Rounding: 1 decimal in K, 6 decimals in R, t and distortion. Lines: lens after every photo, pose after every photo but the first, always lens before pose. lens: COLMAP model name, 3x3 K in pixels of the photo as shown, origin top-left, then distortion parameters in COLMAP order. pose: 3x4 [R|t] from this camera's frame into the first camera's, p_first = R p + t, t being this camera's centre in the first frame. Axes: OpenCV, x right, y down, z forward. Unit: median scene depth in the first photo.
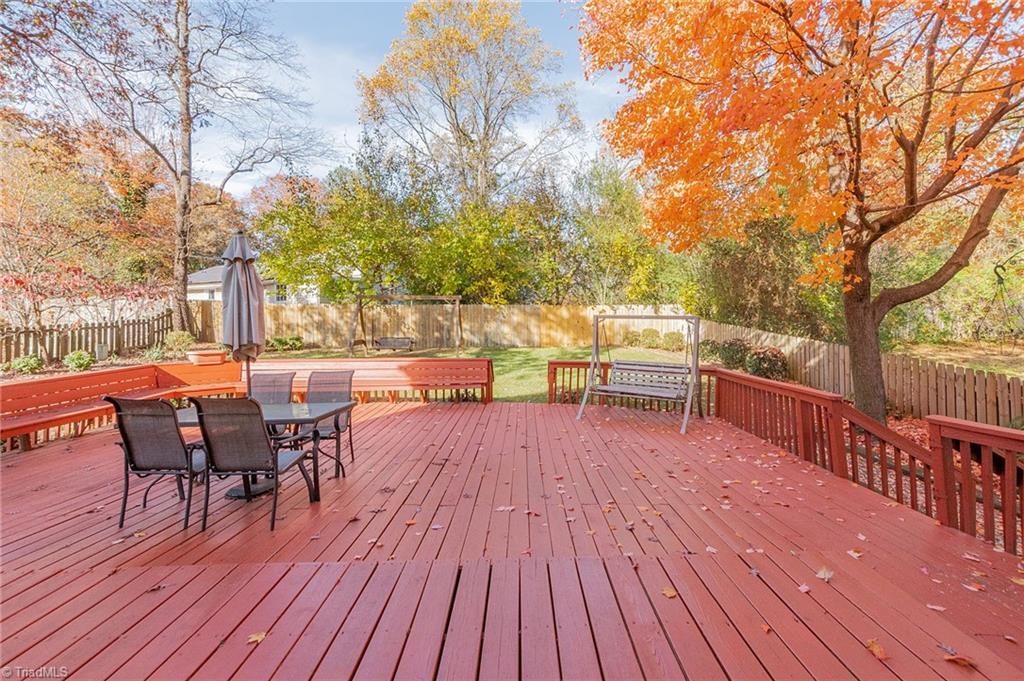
lens RADIAL K [[456.5, 0, 514.0], [0, 456.5, 329.7], [0, 0, 1]] dist [-0.002828, 0.000098]
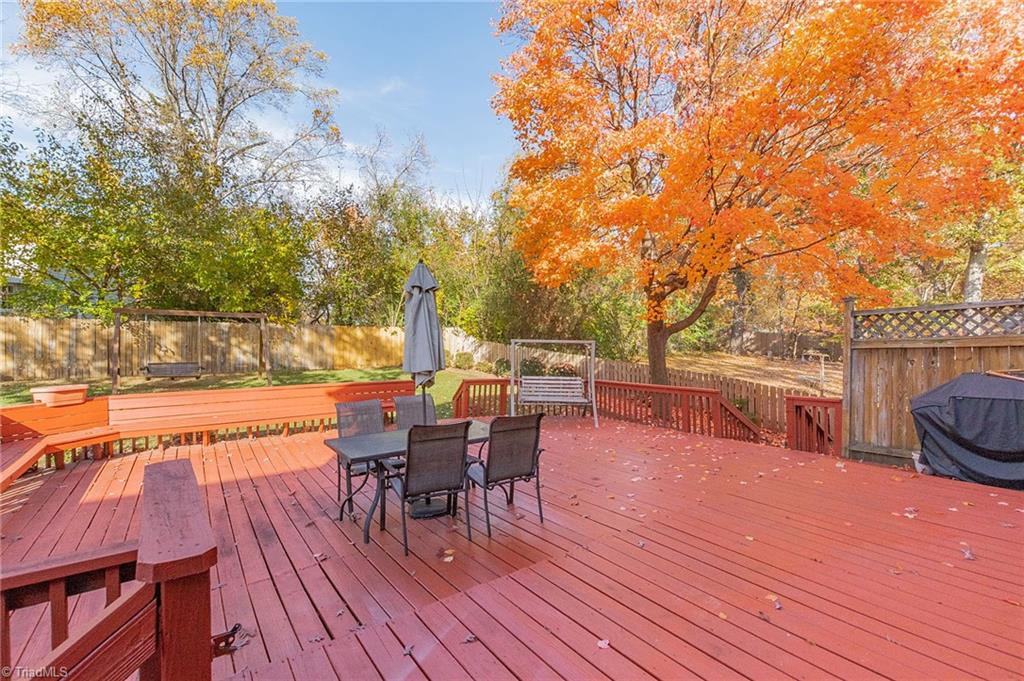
lens RADIAL K [[456.5, 0, 510.6], [0, 456.5, 350.5], [0, 0, 1]] dist [-0.002828, 0.000098]
pose [[0.838154, -0.009132, 0.545357, -0.159193], [0.007484, 0.999958, 0.005243, -0.003423], [-0.545382, -0.000314, 0.838188, -0.002774]]
